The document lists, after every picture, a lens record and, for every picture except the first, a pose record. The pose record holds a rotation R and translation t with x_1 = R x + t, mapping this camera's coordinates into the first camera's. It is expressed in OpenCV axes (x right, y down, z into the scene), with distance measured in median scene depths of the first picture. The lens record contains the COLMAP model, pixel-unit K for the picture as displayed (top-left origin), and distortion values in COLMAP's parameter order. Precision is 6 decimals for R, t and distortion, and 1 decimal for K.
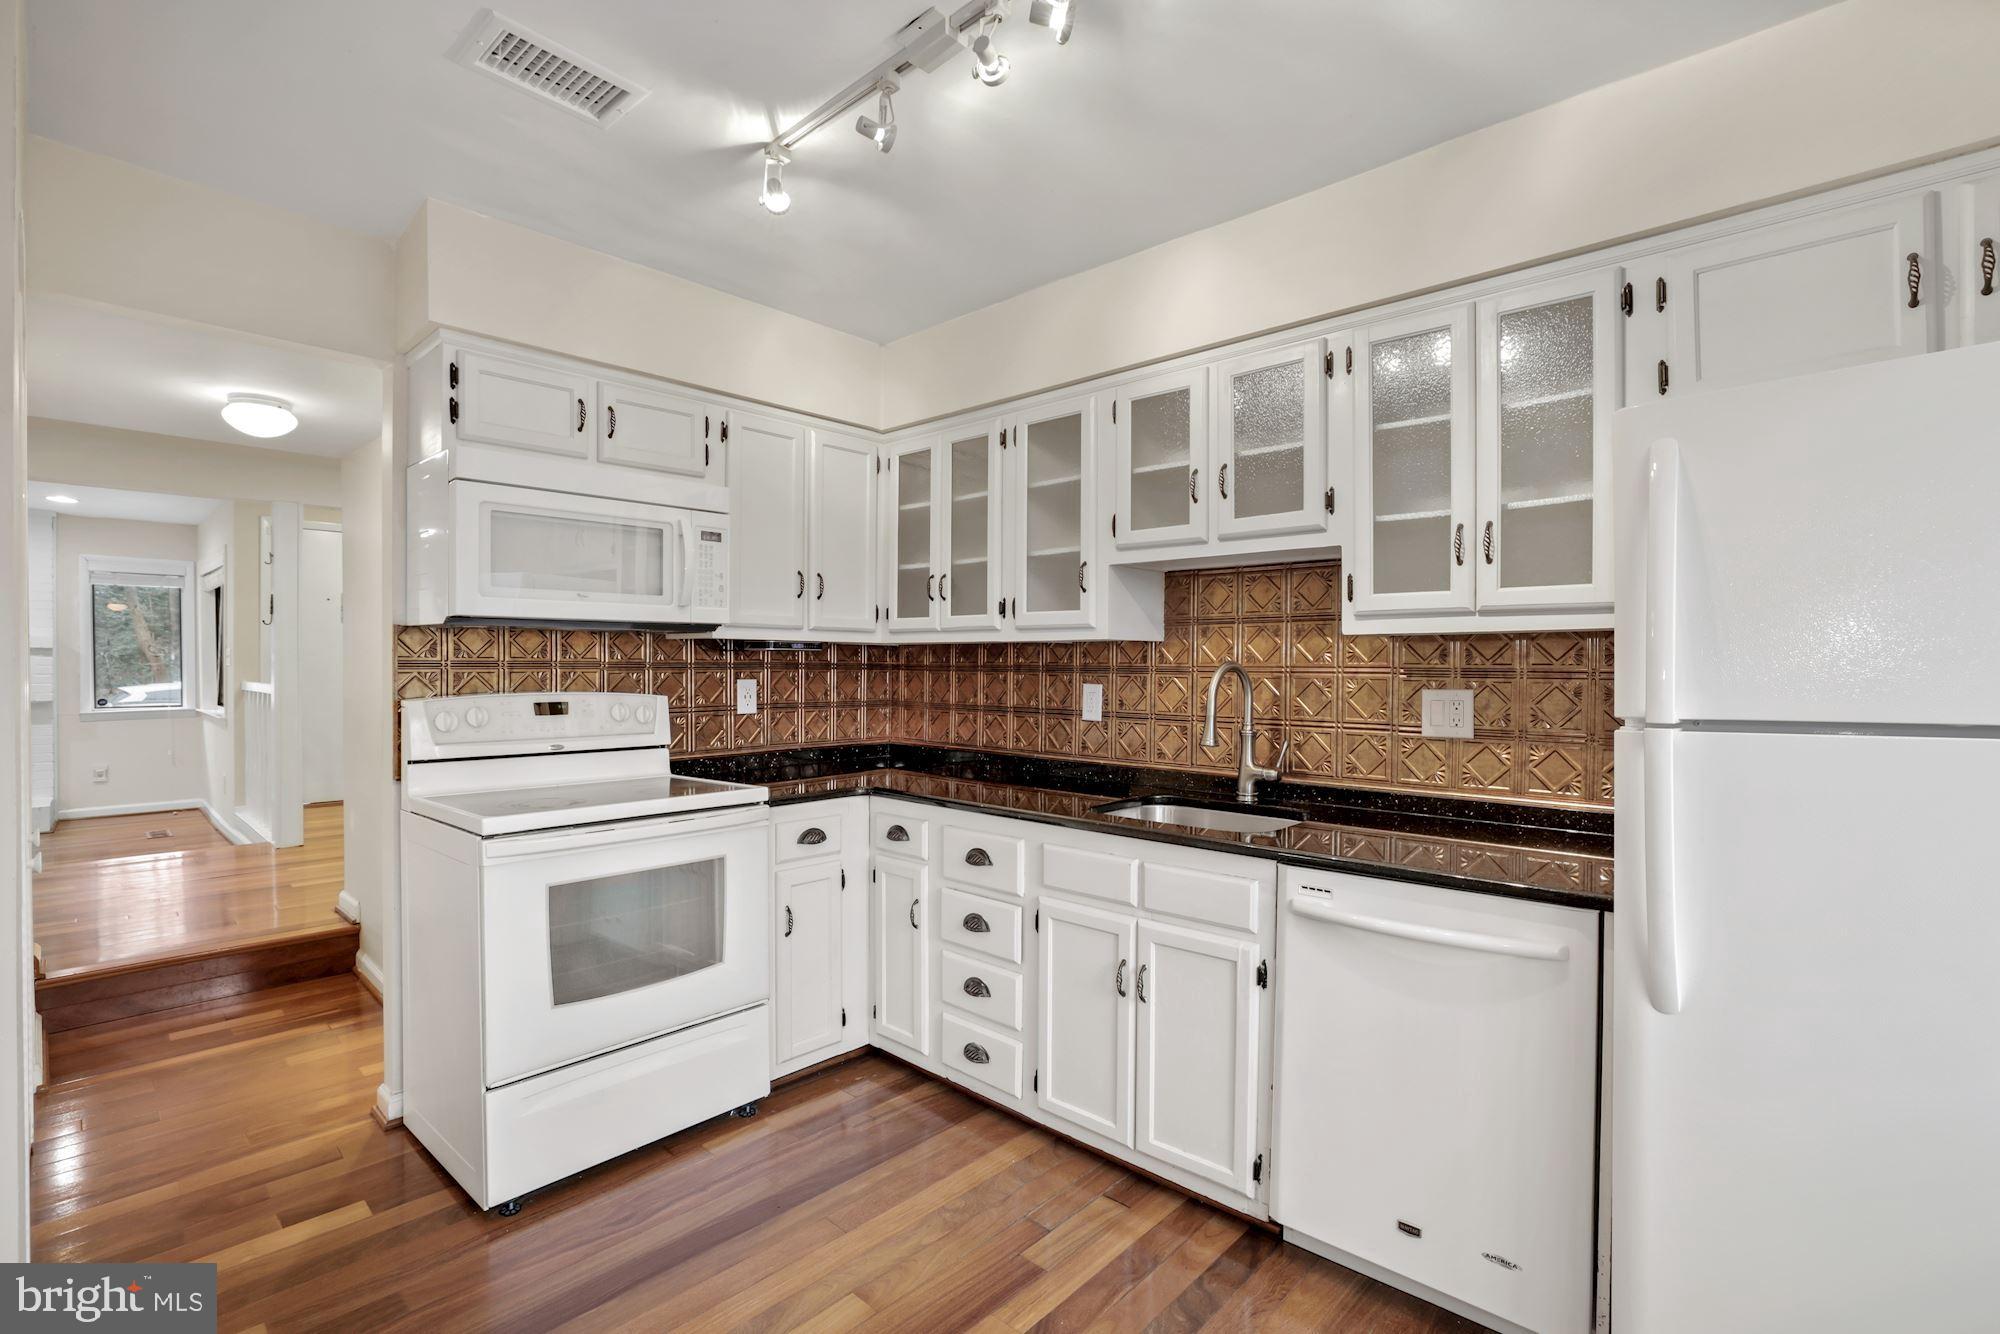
lens RADIAL K [[912.9, 0, 1013.8], [0, 912.9, 669.4], [0, 0, 1]] dist [-0.019385, 0.001953]
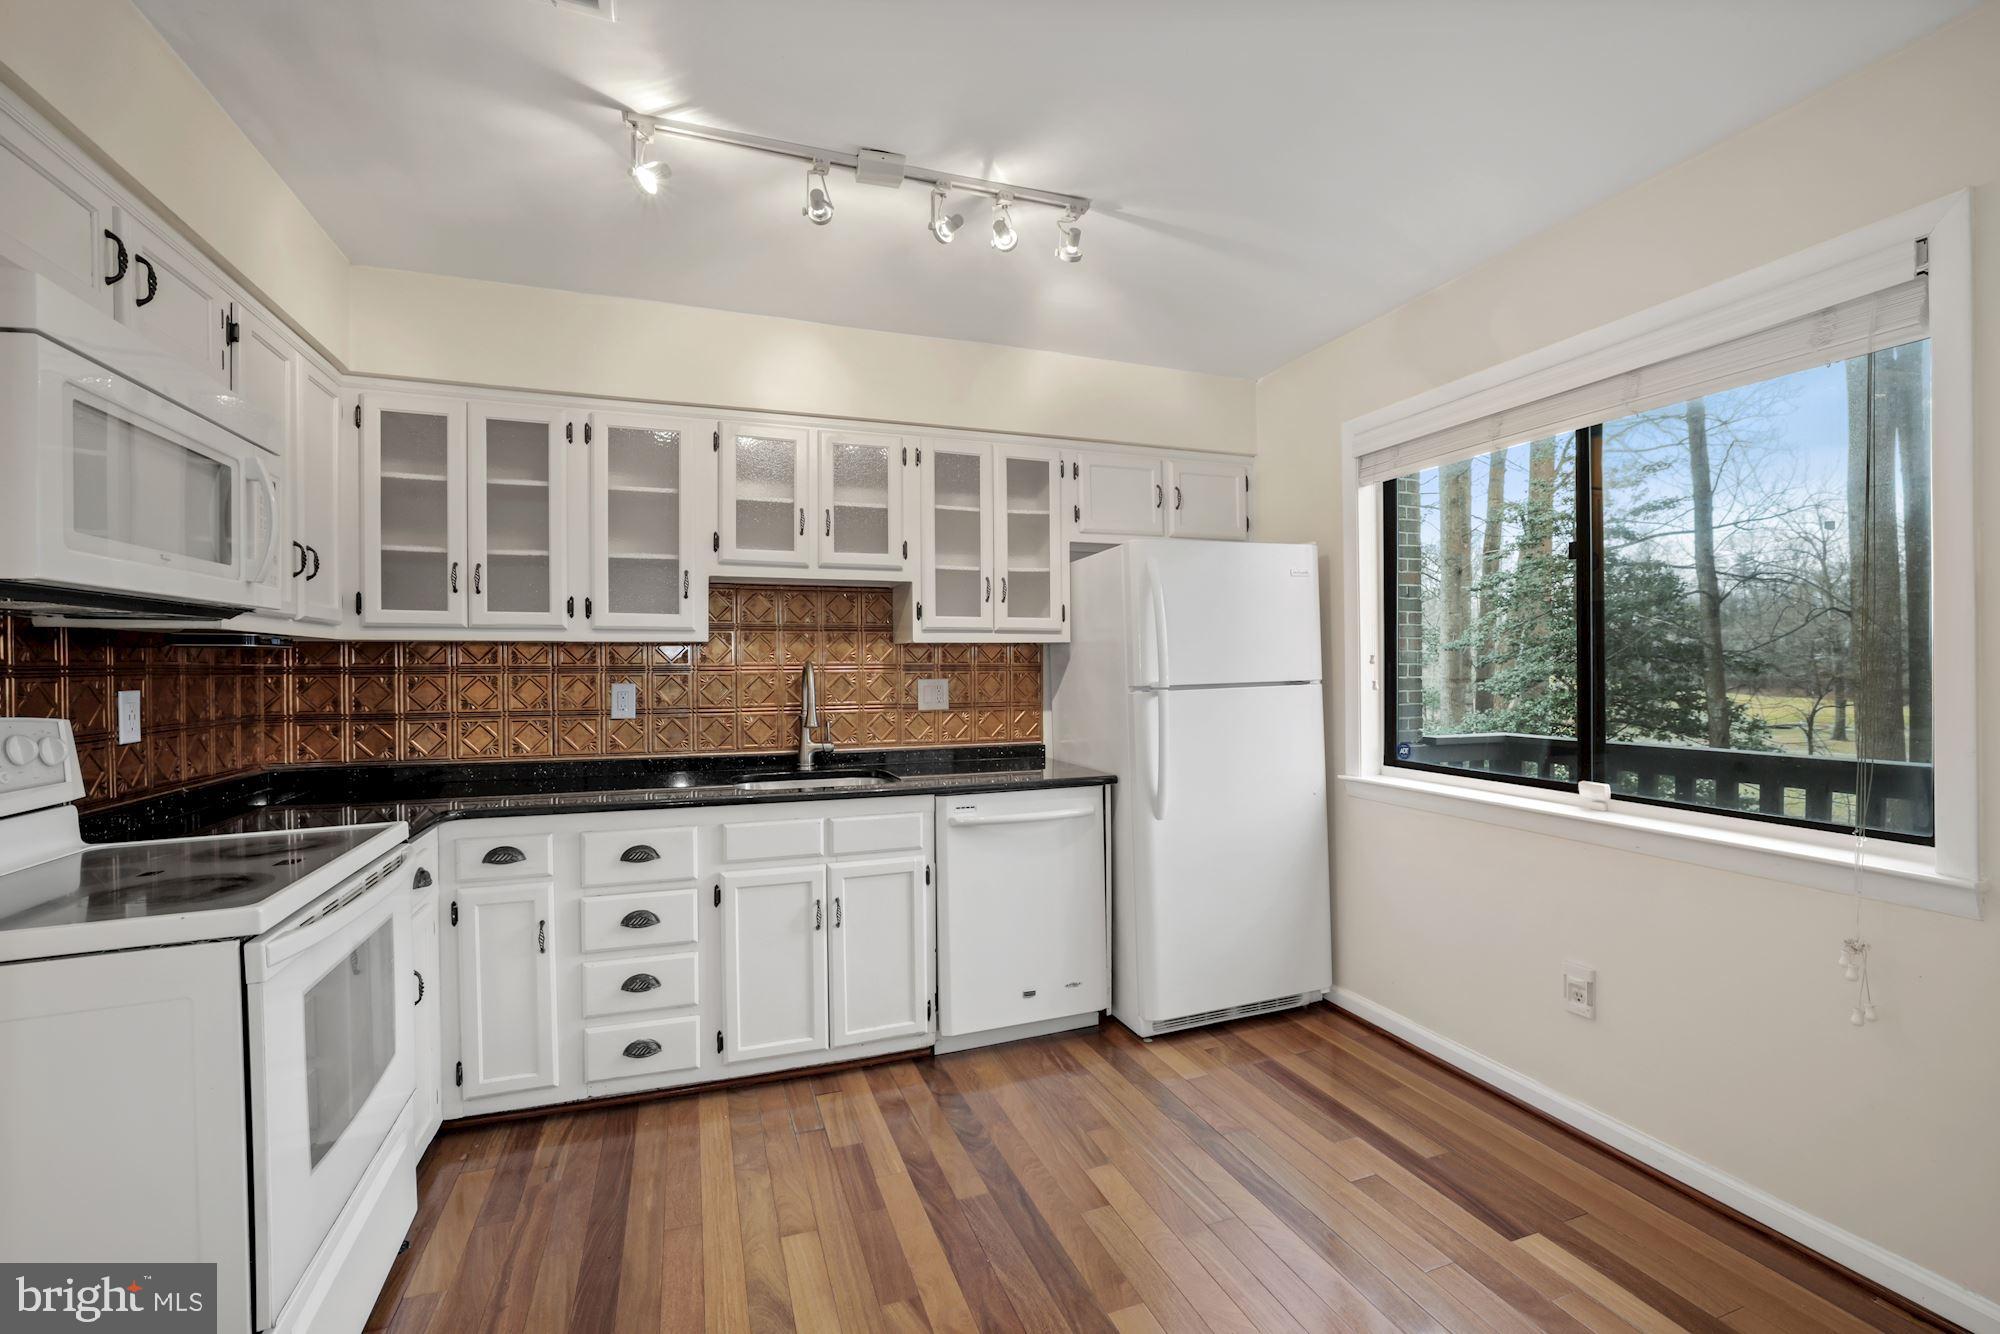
lens RADIAL K [[863.5, 0, 995.3], [0, 863.5, 663.8], [0, 0, 1]] dist [-0.012227, 0.001297]
pose [[0.462974, -0.004618, 0.886360, -0.729006], [0.012243, 0.999924, -0.001185, 0.000060], [-0.886288, 0.011400, 0.462995, 0.211874]]
